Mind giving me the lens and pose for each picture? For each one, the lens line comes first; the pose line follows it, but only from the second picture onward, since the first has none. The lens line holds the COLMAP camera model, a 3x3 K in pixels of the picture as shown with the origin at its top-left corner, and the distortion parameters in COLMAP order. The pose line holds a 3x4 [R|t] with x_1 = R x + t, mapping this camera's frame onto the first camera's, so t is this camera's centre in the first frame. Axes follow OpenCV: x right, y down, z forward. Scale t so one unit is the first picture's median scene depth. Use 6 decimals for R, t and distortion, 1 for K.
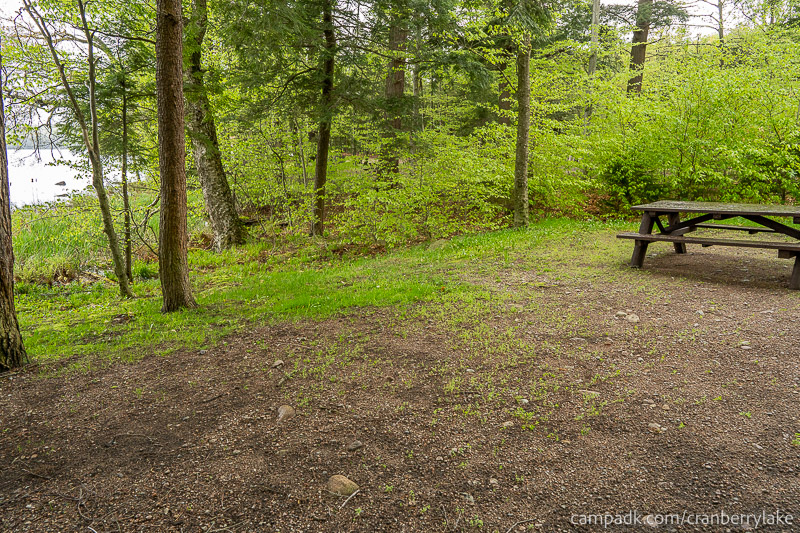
lens RADIAL K [[526.7, 0, 397.3], [0, 526.7, 266.7], [0, 0, 1]] dist [-0.004667, 0.001991]
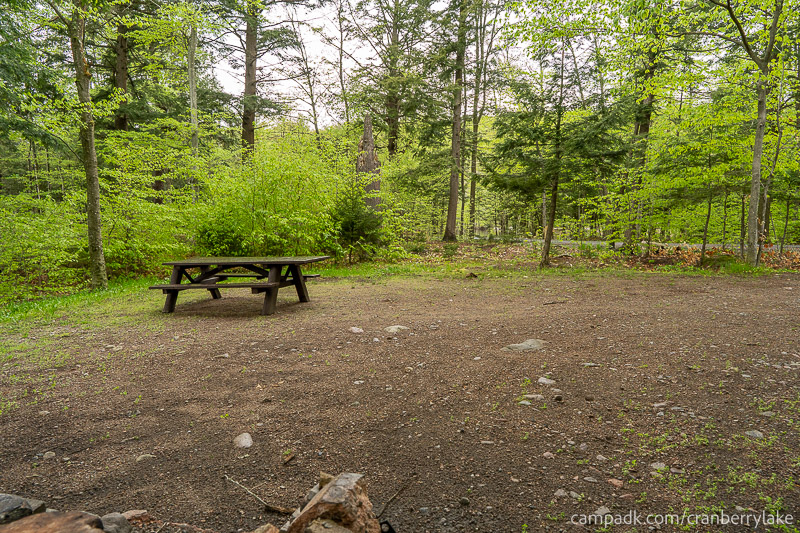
lens RADIAL K [[526.7, 0, 400.7], [0, 526.7, 267.8], [0, 0, 1]] dist [-0.004667, 0.001991]
pose [[0.829350, -0.050590, 0.556435, 0.216153], [0.116298, 0.989710, -0.083357, 0.061905], [-0.546492, 0.133844, 0.826699, -0.309360]]
